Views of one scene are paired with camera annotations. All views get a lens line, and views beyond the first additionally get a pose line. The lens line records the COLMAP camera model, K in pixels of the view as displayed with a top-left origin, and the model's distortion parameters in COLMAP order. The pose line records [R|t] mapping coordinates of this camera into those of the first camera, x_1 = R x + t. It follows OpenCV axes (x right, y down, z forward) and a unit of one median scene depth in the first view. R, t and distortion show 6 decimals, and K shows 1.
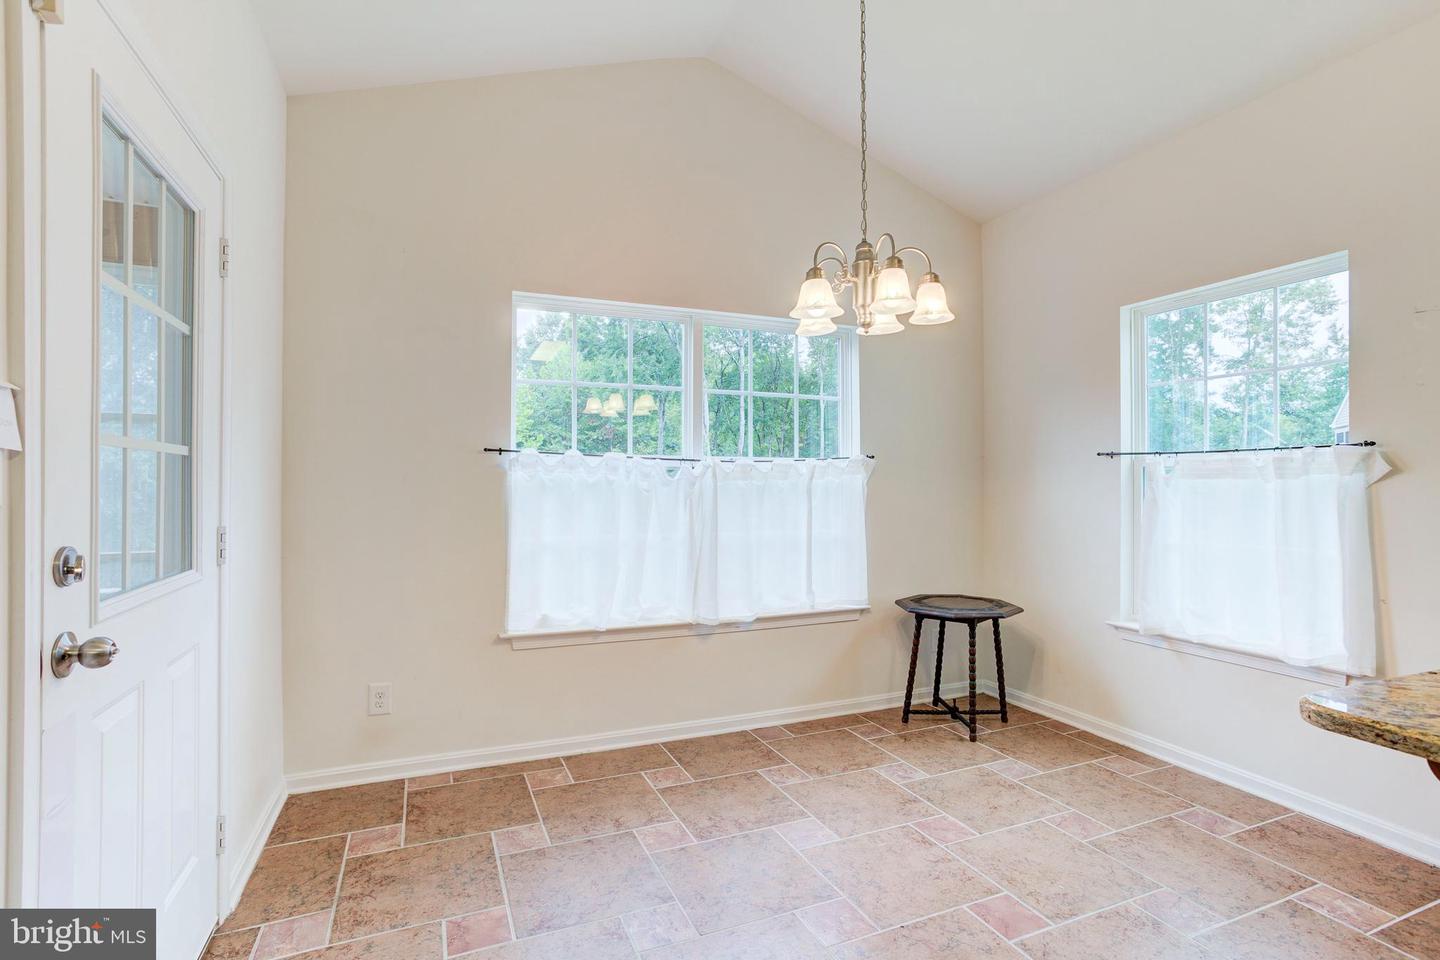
lens RADIAL K [[696.3, 0, 717.8], [0, 696.3, 477.1], [0, 0, 1]] dist [-0.037907, 0.028228]
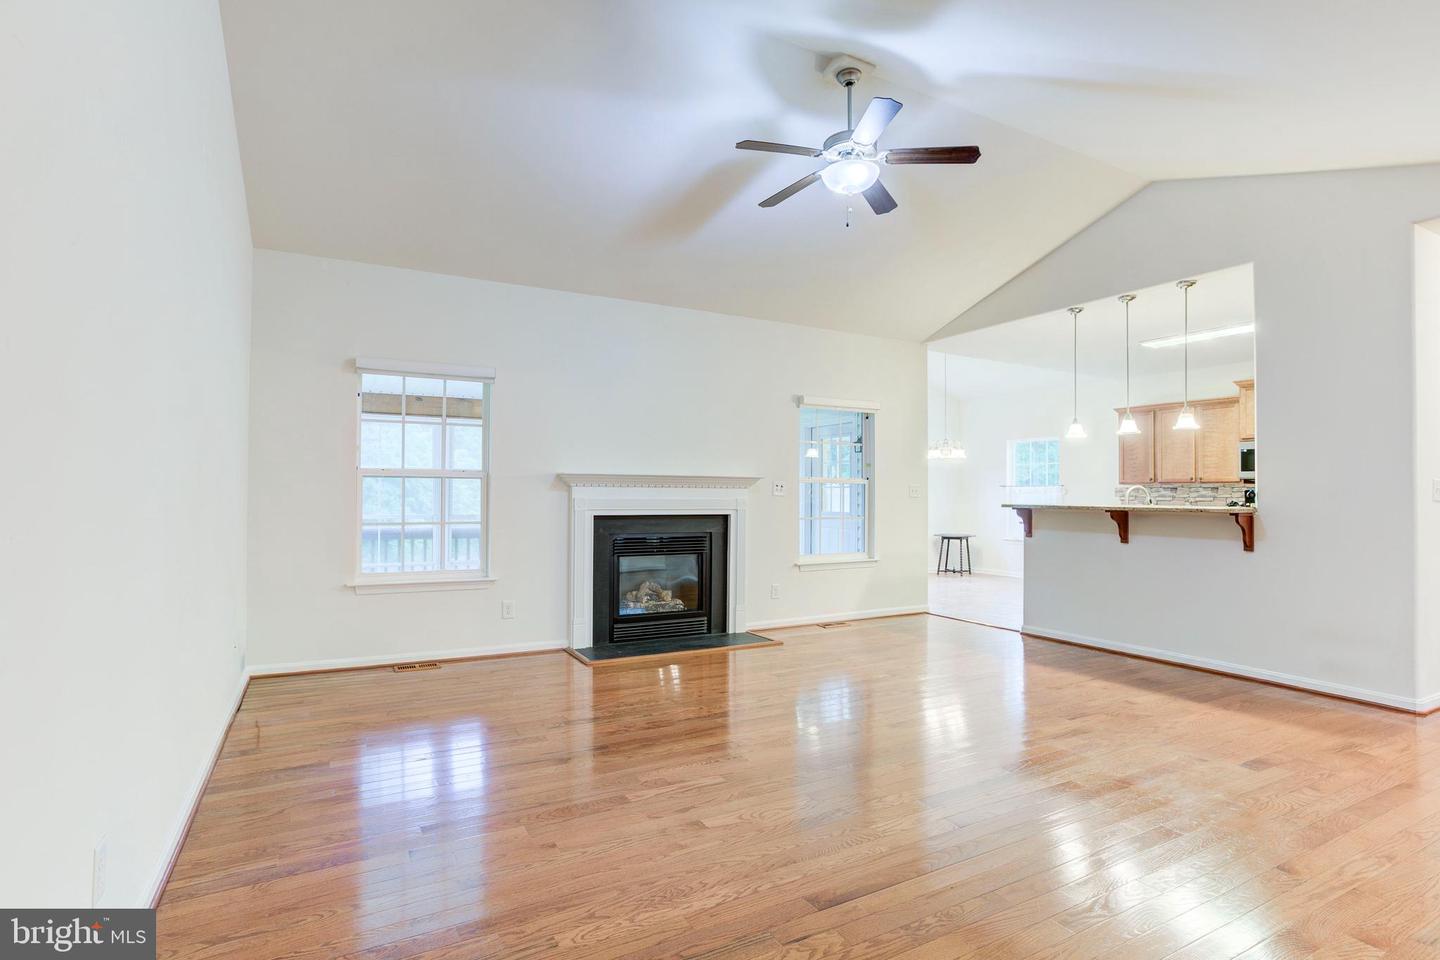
lens RADIAL K [[714.2, 0, 710.5], [0, 714.2, 461.2], [0, 0, 1]] dist [-0.043115, 0.031405]
pose [[0.994790, 0.012132, 0.101221, -1.238055], [-0.008232, 0.999211, -0.038855, -0.011381], [-0.101612, 0.037819, 0.994105, -2.372298]]
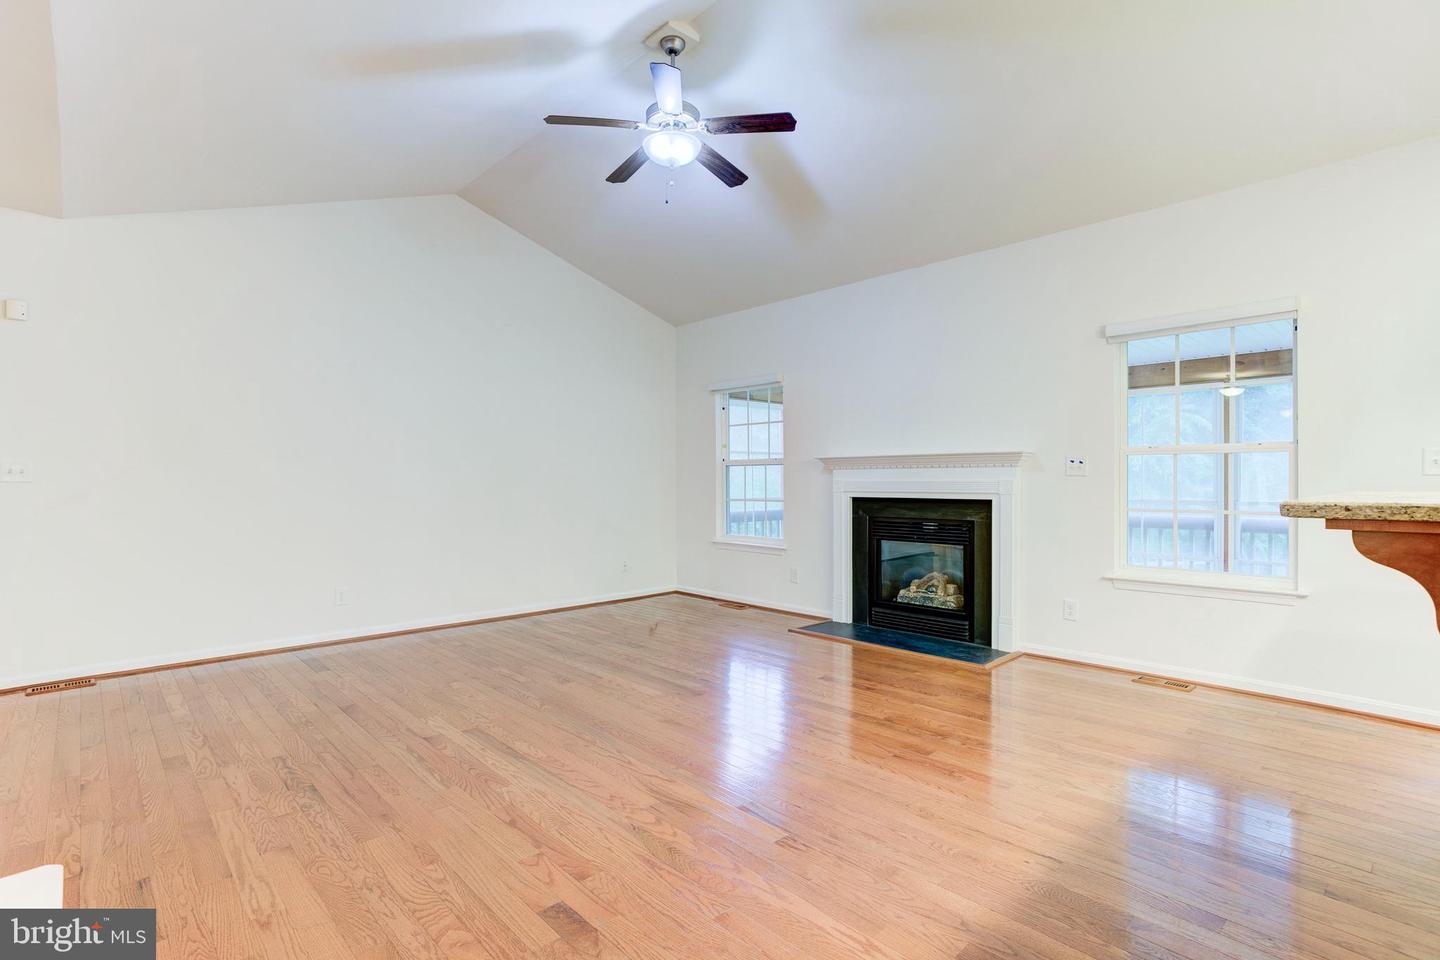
lens RADIAL K [[714.2, 0, 710.5], [0, 714.2, 461.2], [0, 0, 1]] dist [-0.043115, 0.031405]
pose [[0.325782, -0.021976, -0.945189, 0.359636], [0.015320, 0.999721, -0.017964, -0.007812], [0.945321, -0.008628, 0.326028, -1.463031]]
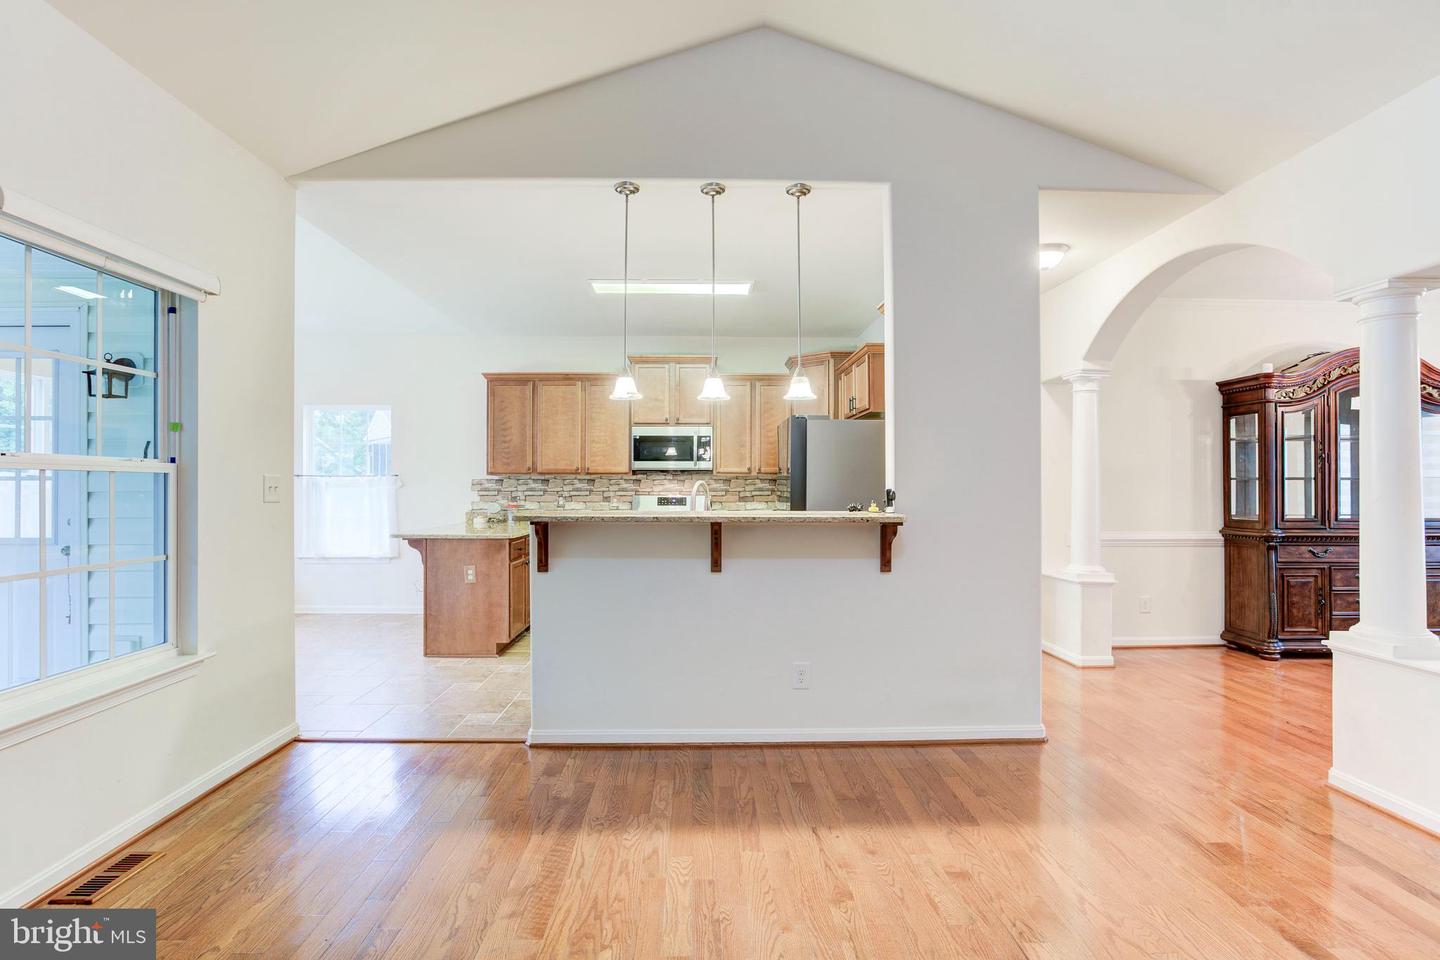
lens RADIAL K [[723.7, 0, 720.0], [0, 723.7, 480.0], [0, 0, 1]] dist [-0.041609, 0.000770]
pose [[0.369114, 0.005885, 0.929366, -1.085708], [-0.008294, 0.999961, -0.003038, -0.026488], [-0.929347, -0.006587, 0.369148, -1.103497]]
